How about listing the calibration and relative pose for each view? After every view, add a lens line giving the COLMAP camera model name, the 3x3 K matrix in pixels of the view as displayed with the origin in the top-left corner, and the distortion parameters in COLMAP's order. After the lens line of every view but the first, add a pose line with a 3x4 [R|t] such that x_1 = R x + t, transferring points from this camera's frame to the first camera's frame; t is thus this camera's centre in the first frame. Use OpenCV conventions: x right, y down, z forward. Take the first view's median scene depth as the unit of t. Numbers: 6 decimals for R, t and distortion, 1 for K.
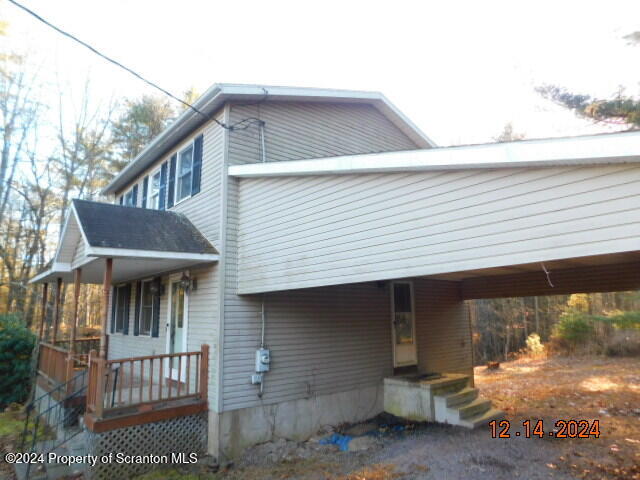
lens RADIAL K [[413.9, 0, 320.0], [0, 413.9, 240.0], [0, 0, 1]] dist [-0.067921, 0.053154]
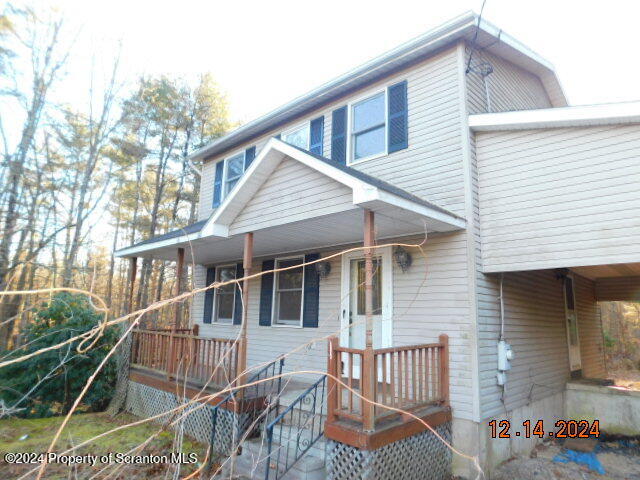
lens RADIAL K [[413.9, 0, 320.0], [0, 413.9, 240.0], [0, 0, 1]] dist [-0.067921, 0.053154]
pose [[0.994865, 0.059037, 0.082212, -0.534848], [-0.057652, 0.998154, -0.019116, 0.092823], [-0.083189, 0.014278, 0.996432, 0.210782]]
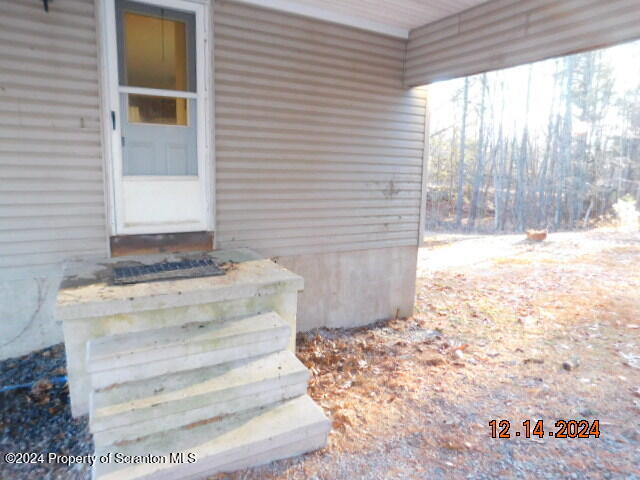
lens RADIAL K [[413.9, 0, 320.0], [0, 413.9, 240.0], [0, 0, 1]] dist [-0.067921, 0.053154]
pose [[0.979243, 0.078672, -0.186798, 0.525716], [-0.007577, 0.935165, 0.354131, 0.217667], [0.202547, -0.345365, 0.916350, 0.835755]]
